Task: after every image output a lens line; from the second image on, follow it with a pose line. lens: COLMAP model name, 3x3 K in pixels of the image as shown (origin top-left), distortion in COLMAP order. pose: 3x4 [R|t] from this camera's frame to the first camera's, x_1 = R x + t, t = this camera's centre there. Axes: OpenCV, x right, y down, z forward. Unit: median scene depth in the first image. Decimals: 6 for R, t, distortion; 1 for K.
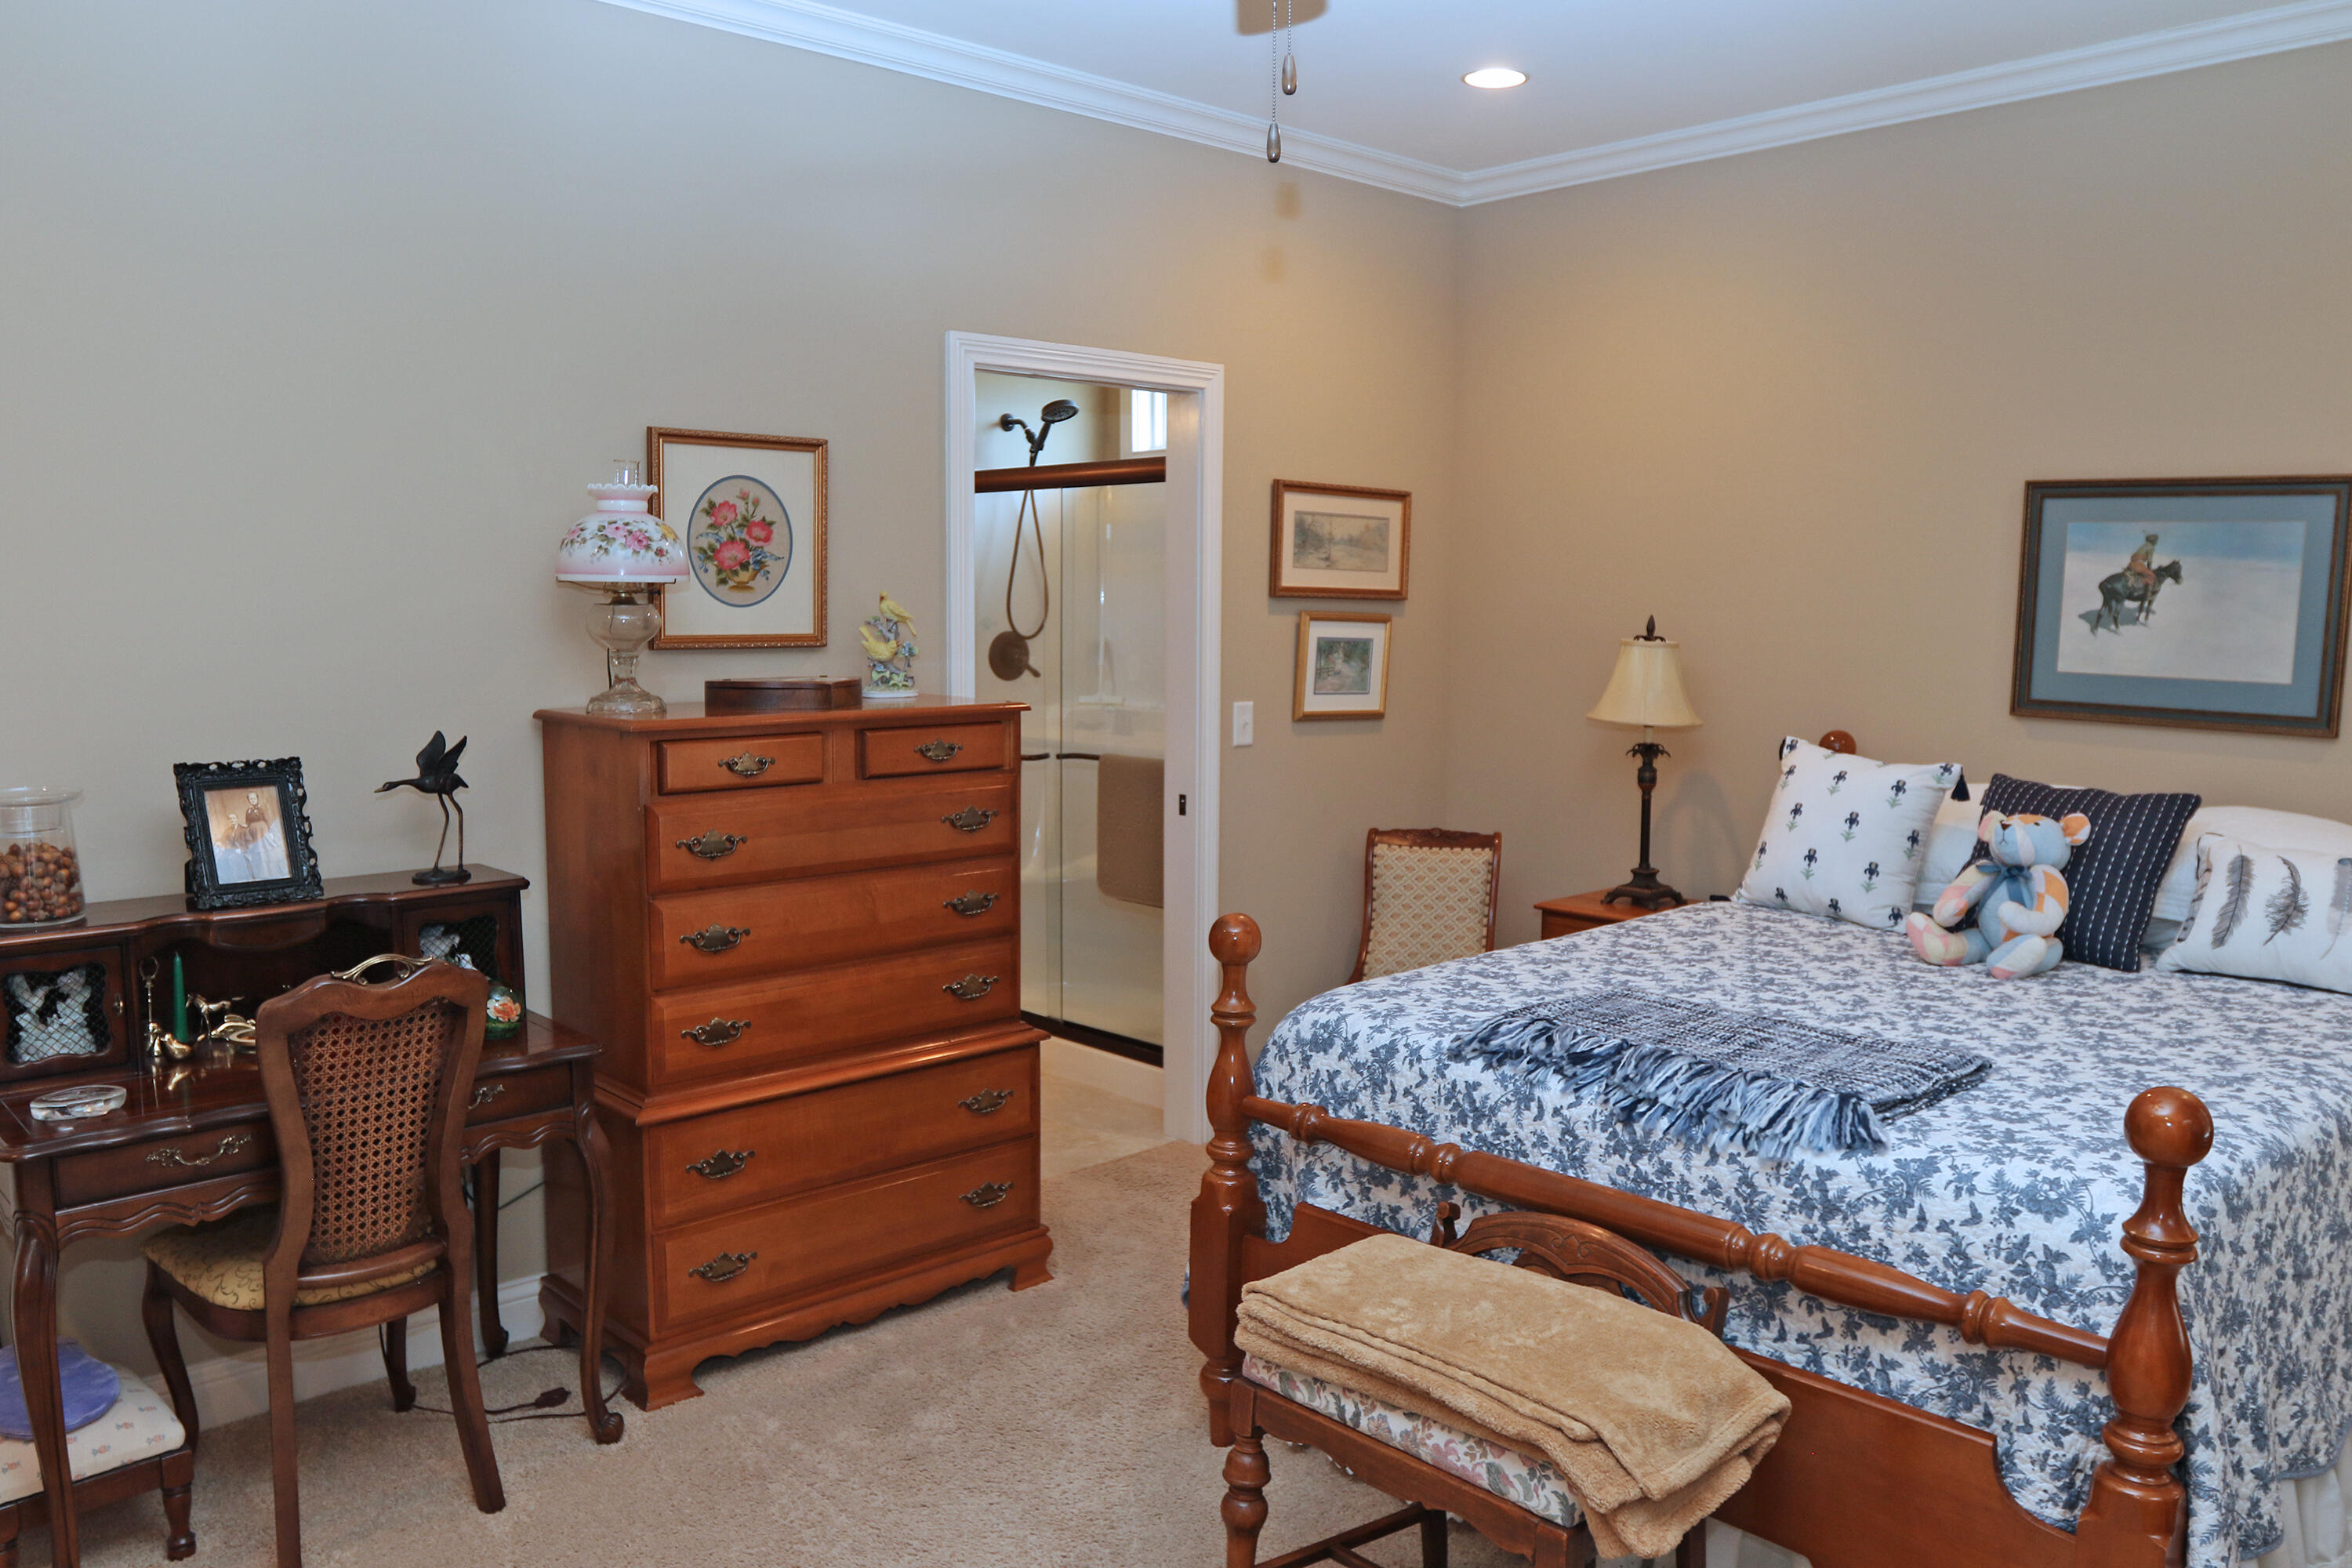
lens RADIAL K [[1766.6, 0, 1168.3], [0, 1766.6, 782.9], [0, 0, 1]] dist [-0.066010, 0.042860]
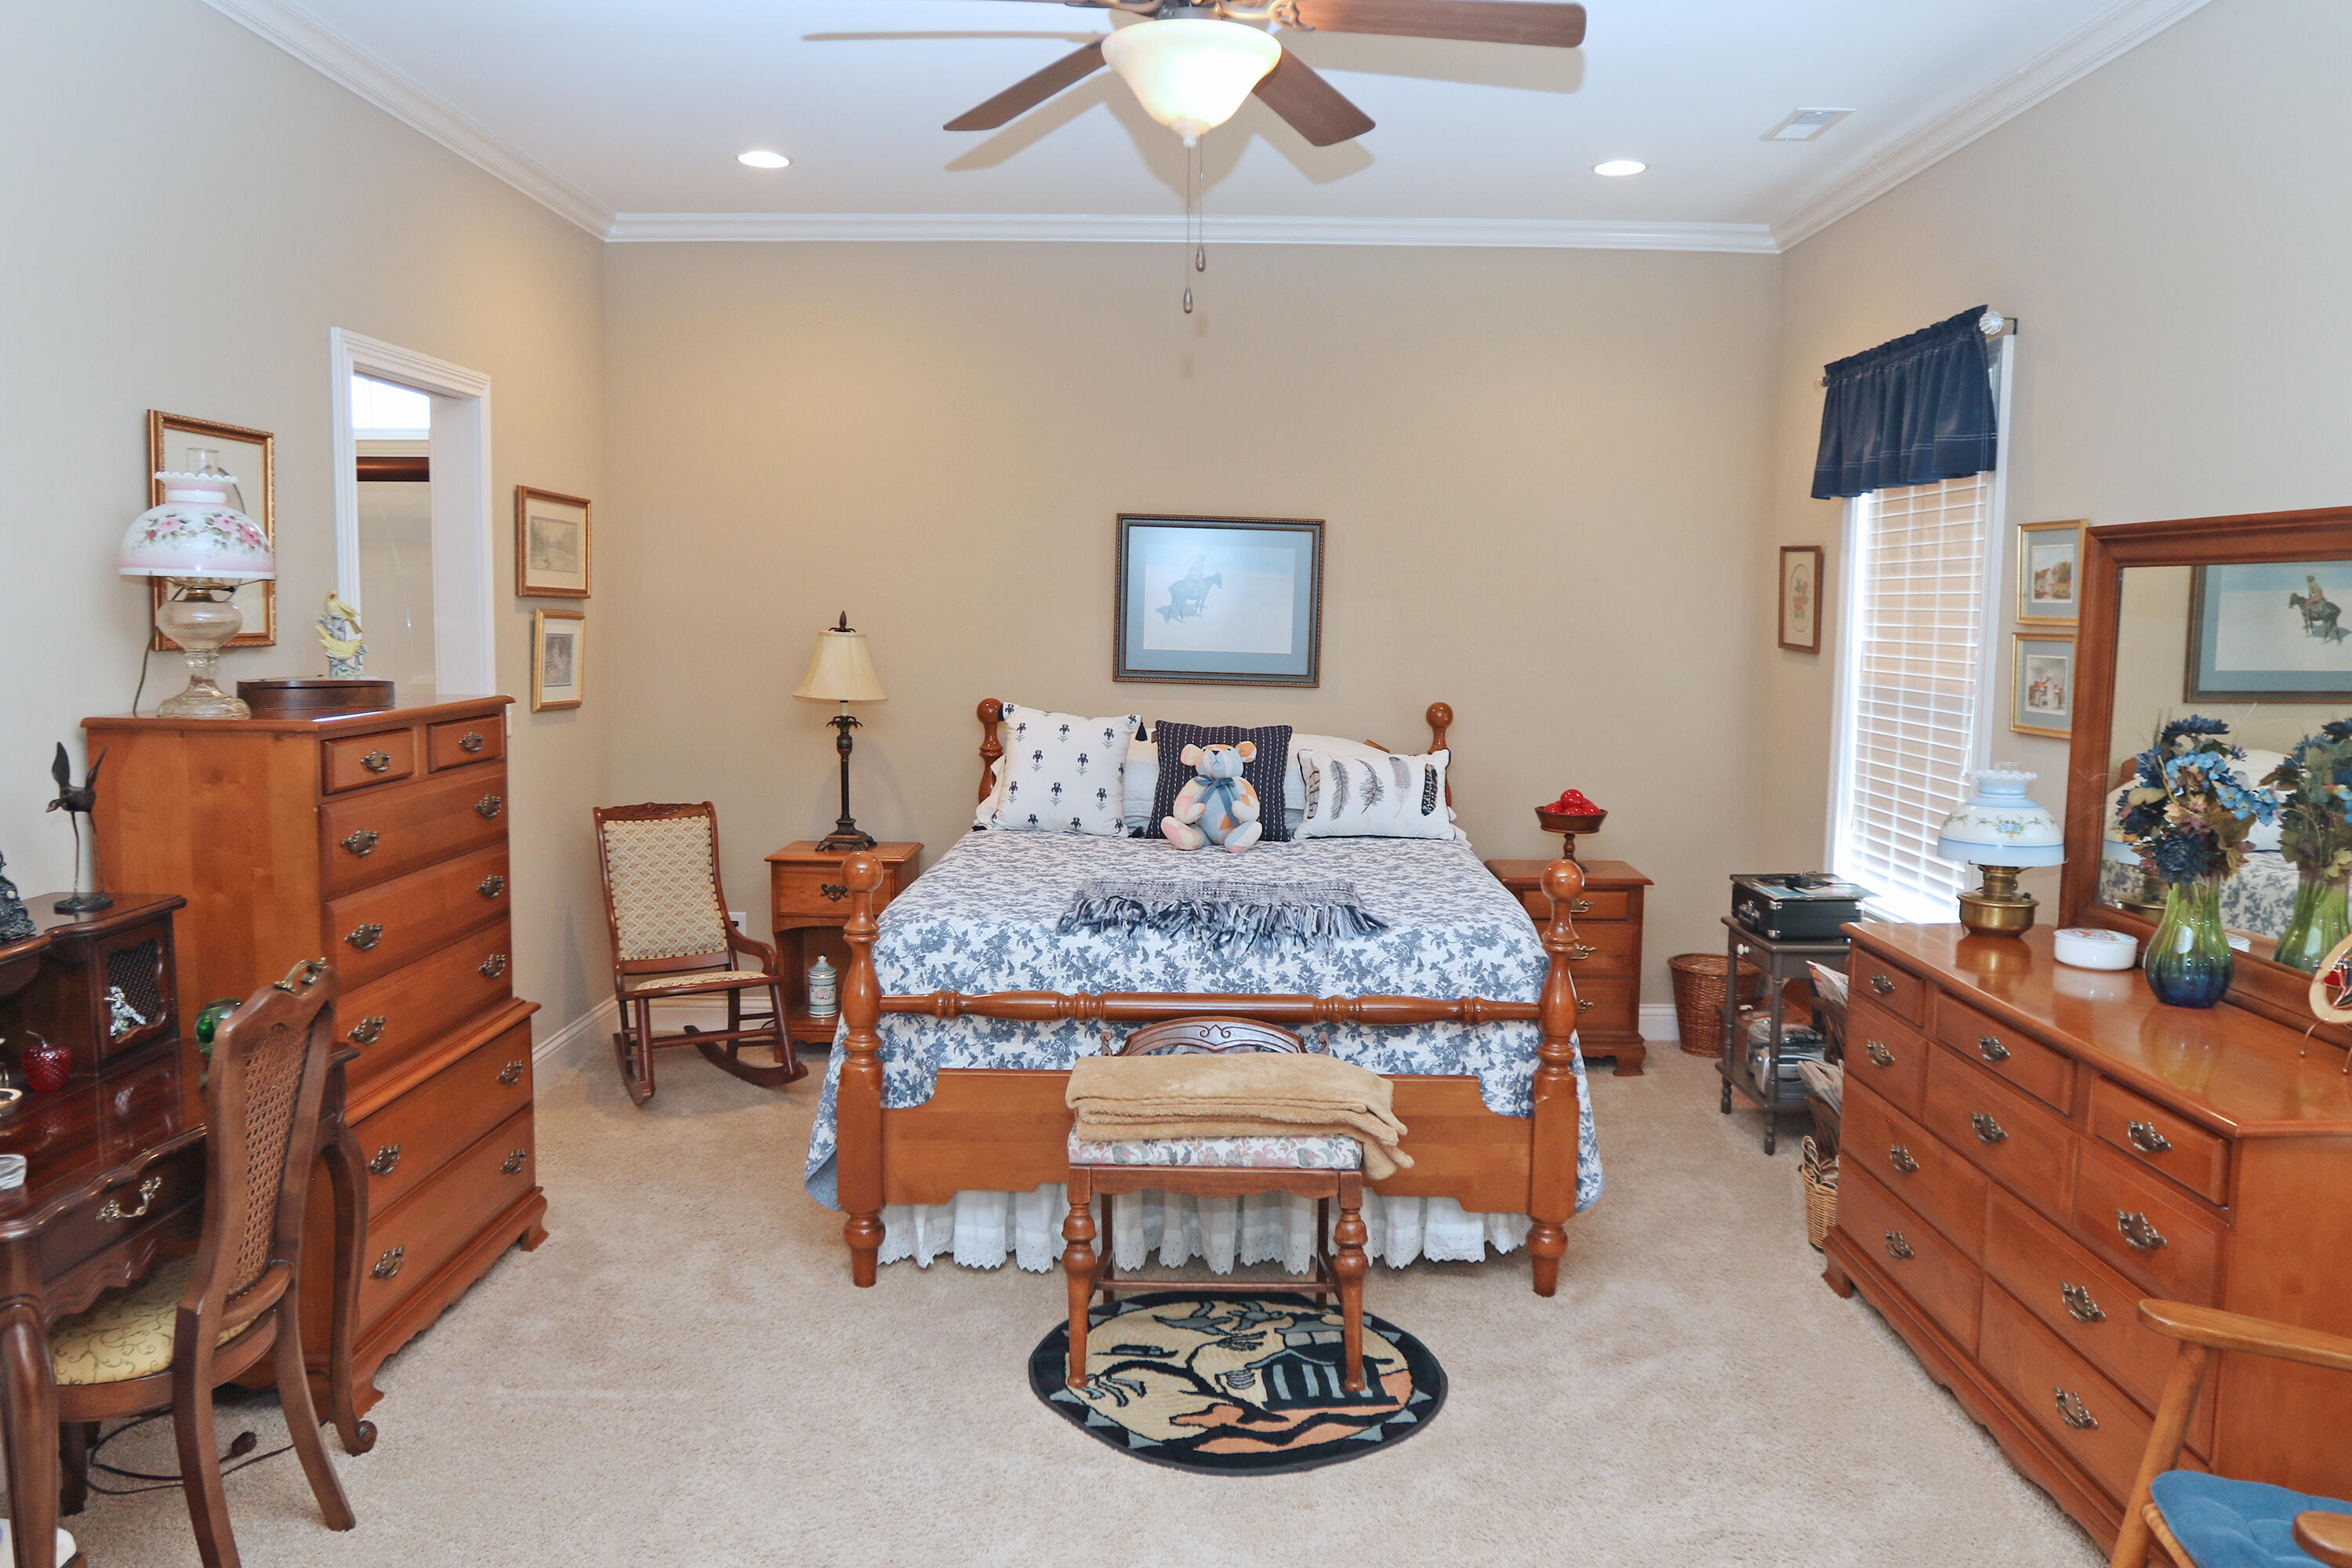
lens RADIAL K [[1766.6, 0, 1172.1], [0, 1766.6, 782.2], [0, 0, 1]] dist [-0.066010, 0.042860]
pose [[0.692768, -0.068494, 0.717901, -0.801789], [0.067169, 0.997280, 0.030332, 0.002490], [-0.718026, 0.027208, 0.695485, -0.026101]]
